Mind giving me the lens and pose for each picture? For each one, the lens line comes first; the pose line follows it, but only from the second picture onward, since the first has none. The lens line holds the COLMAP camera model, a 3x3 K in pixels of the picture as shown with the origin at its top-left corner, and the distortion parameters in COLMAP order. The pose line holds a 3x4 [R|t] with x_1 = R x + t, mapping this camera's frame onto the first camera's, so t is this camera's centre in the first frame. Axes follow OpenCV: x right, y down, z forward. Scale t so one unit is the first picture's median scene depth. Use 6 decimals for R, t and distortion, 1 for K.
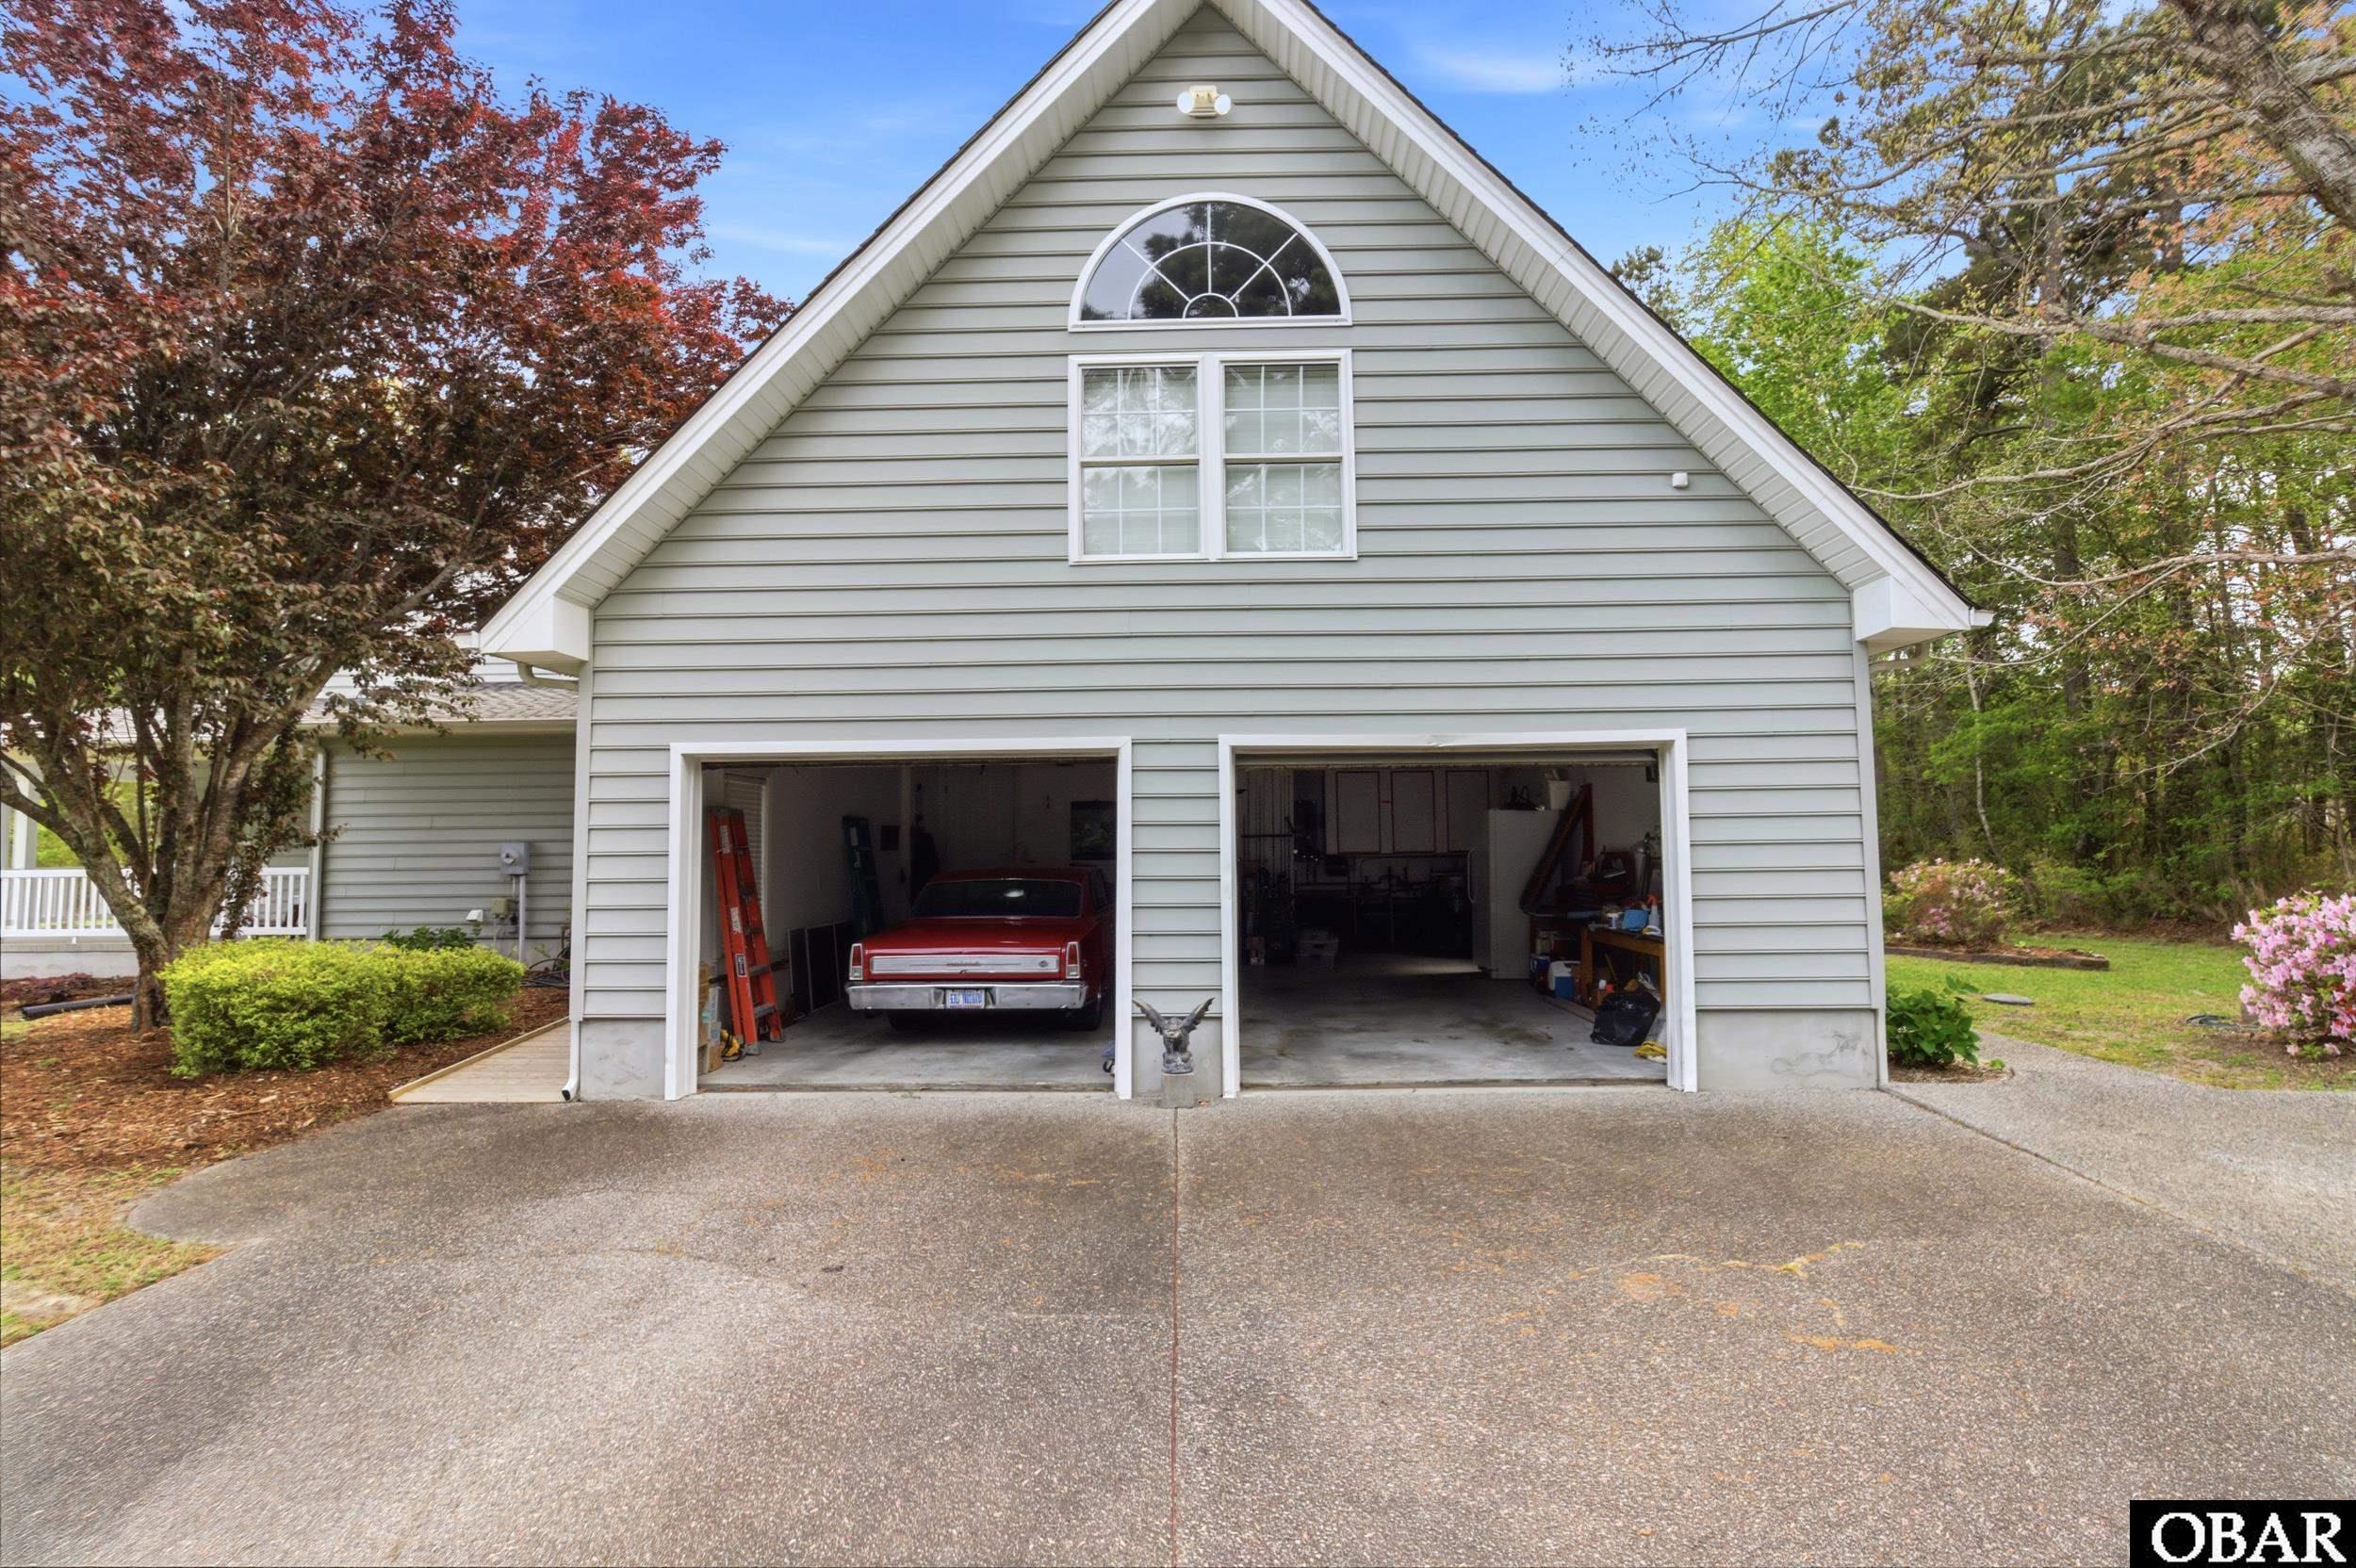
lens RADIAL K [[1126.0, 0, 1178.0], [0, 1126.0, 784.0], [0, 0, 1]] dist [-0.015831, 0.000026]
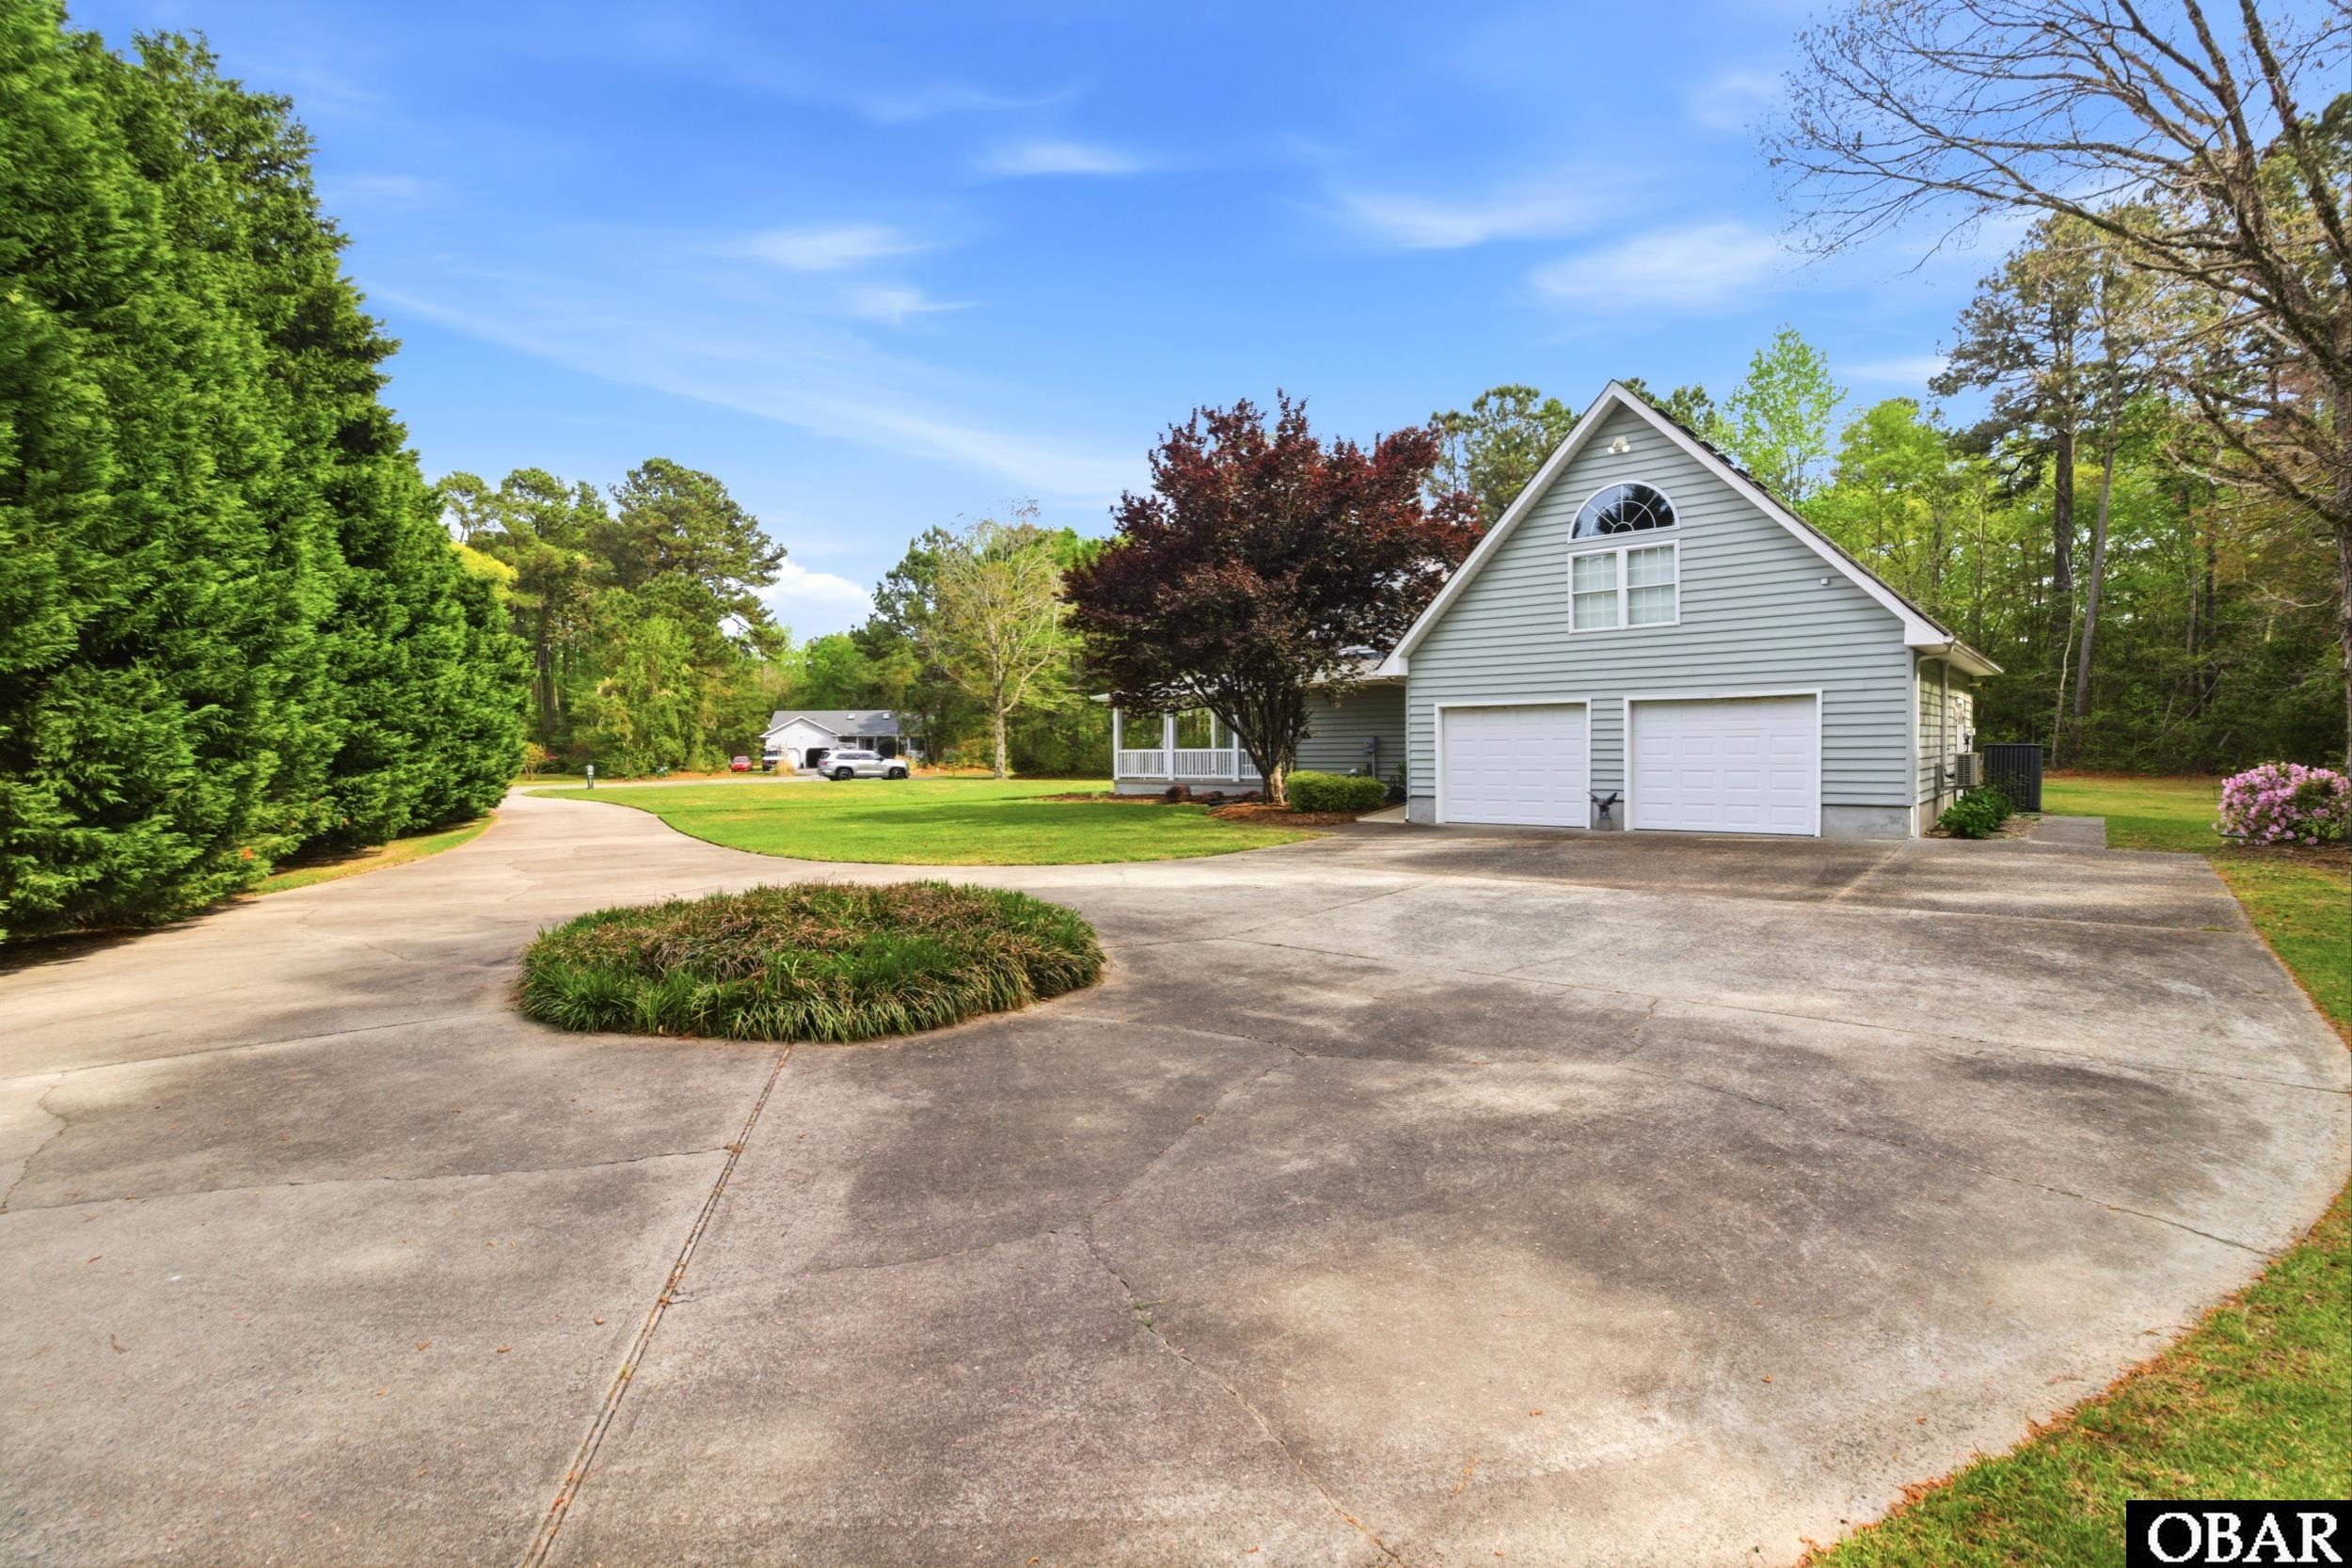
lens RADIAL K [[1124.1, 0, 1176.0], [0, 1124.1, 784.0], [0, 0, 1]] dist [-0.015831, 0.000026]
pose [[0.769439, 0.020700, -0.638384, 0.893045], [0.053413, 0.993889, 0.096605, -0.146510], [0.636483, -0.108430, 0.763631, -1.668951]]
